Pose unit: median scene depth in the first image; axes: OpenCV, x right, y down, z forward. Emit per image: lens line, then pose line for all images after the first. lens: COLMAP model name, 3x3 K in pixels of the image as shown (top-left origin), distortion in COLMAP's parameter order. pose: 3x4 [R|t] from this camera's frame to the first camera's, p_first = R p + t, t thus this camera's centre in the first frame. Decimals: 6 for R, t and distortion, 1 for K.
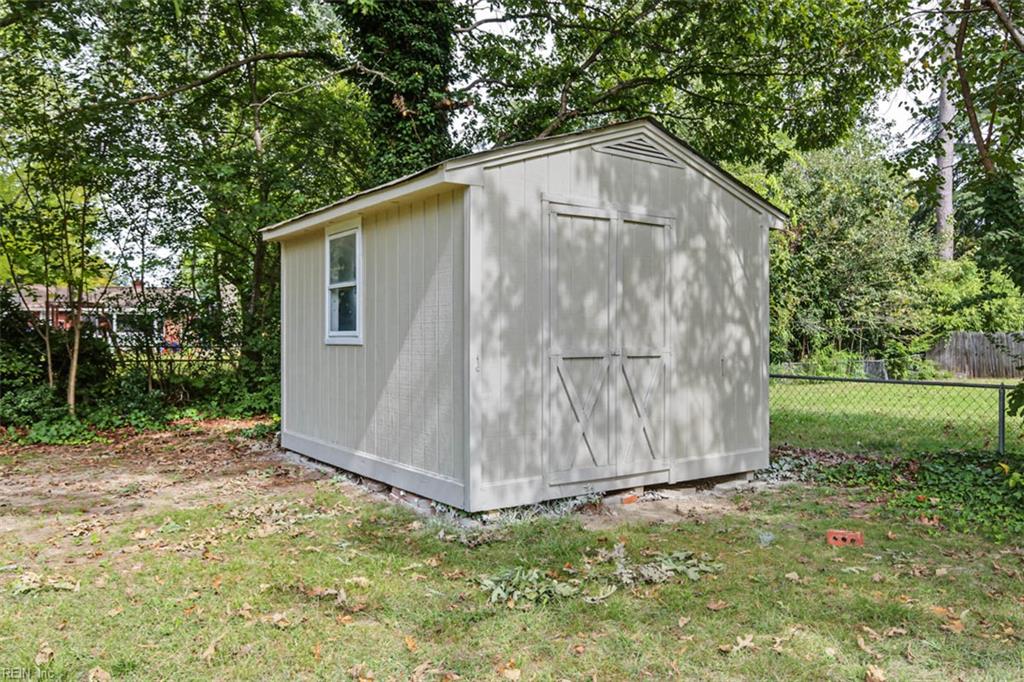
lens RADIAL K [[765.4, 0, 512.0], [0, 765.4, 341.0], [0, 0, 1]] dist [0.002257, 0.000363]
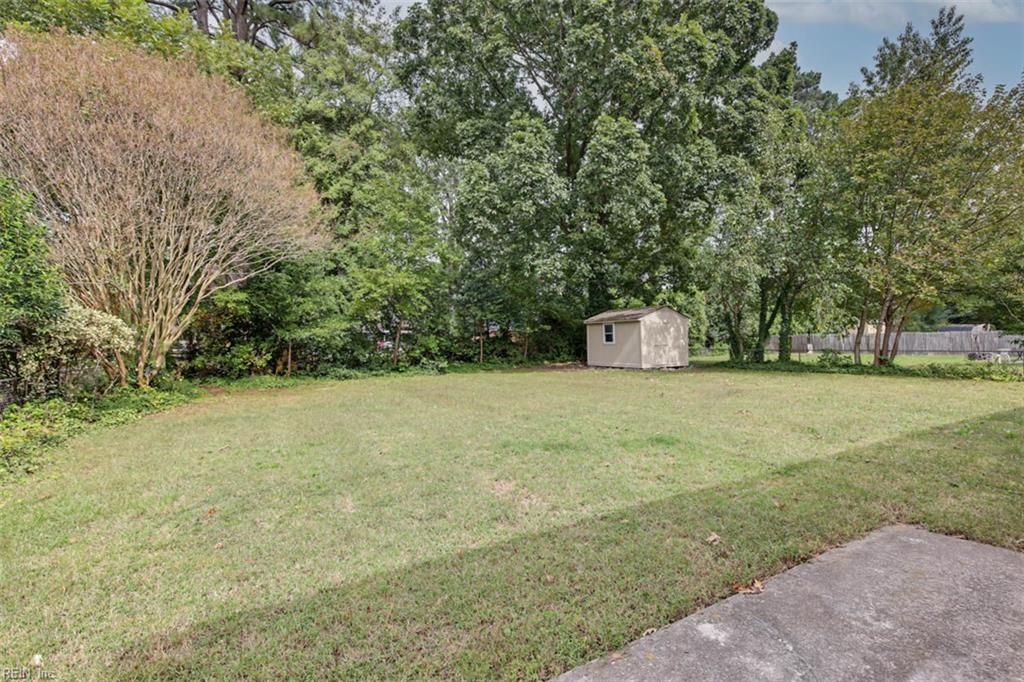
lens RADIAL K [[473.6, 0, 516.8], [0, 473.6, 345.9], [0, 0, 1]] dist [0.000439, 0.000364]
pose [[0.997918, -0.020998, -0.060989, -0.701147], [0.021458, 0.999746, 0.006910, -0.023438], [0.060828, -0.008204, 0.998115, -2.522719]]
